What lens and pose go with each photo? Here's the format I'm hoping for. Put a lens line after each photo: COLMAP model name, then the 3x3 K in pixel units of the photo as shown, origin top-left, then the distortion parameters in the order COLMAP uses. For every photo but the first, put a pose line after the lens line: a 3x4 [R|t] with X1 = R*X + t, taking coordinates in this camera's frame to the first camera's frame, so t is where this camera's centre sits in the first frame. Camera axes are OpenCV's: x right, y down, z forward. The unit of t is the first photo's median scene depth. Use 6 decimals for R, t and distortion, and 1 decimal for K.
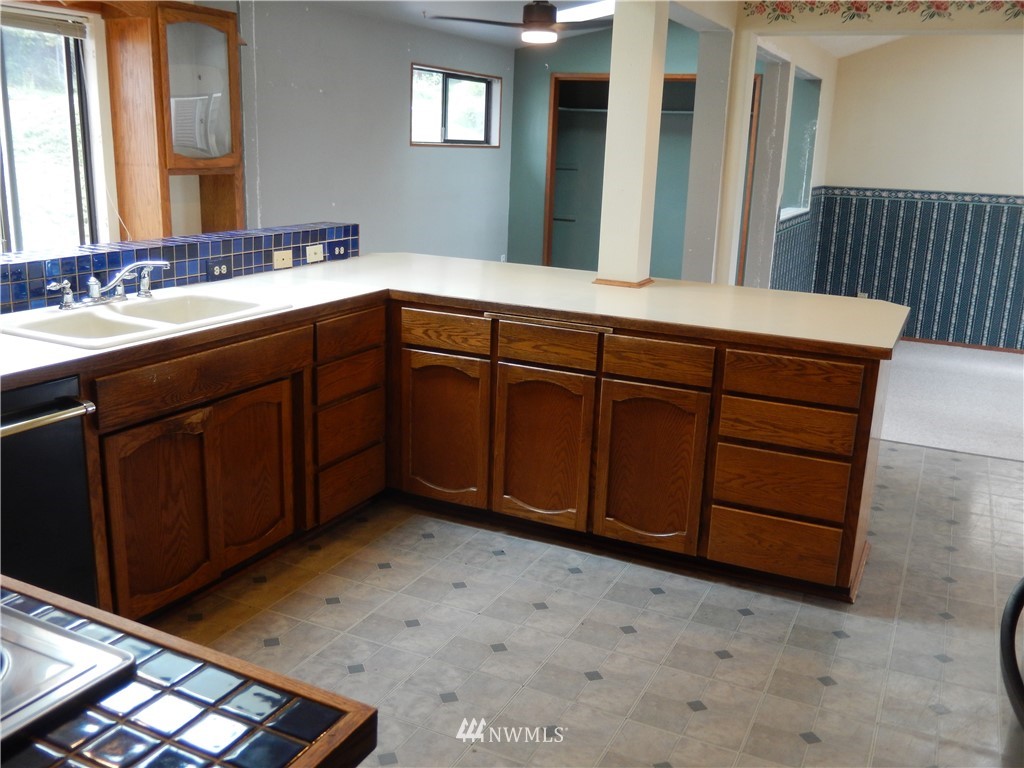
lens RADIAL K [[938.3, 0, 512.0], [0, 938.3, 389.3], [0, 0, 1]] dist [-0.009267, 0.000000]
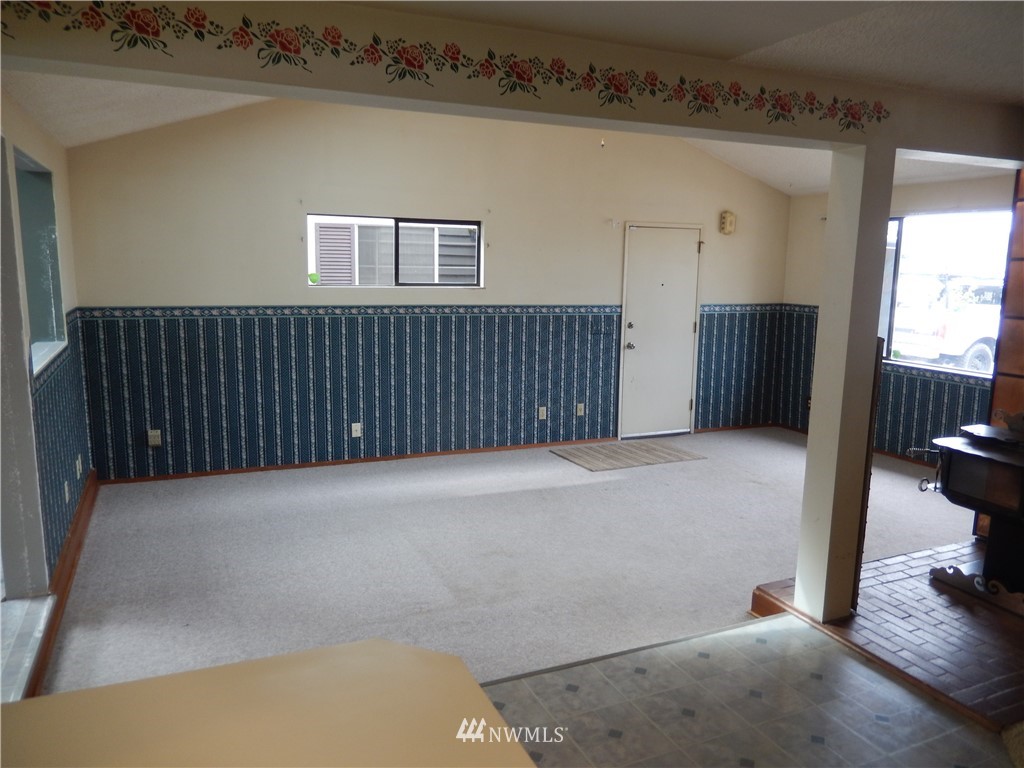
lens RADIAL K [[764.3, 0, 506.6], [0, 764.3, 380.7], [0, 0, 1]] dist [0.035020, 0.002083]
pose [[0.657406, -0.132533, 0.741790, 0.079485], [0.195748, 0.980653, 0.001729, -0.089008], [-0.727668, 0.144067, 0.670630, 0.313659]]
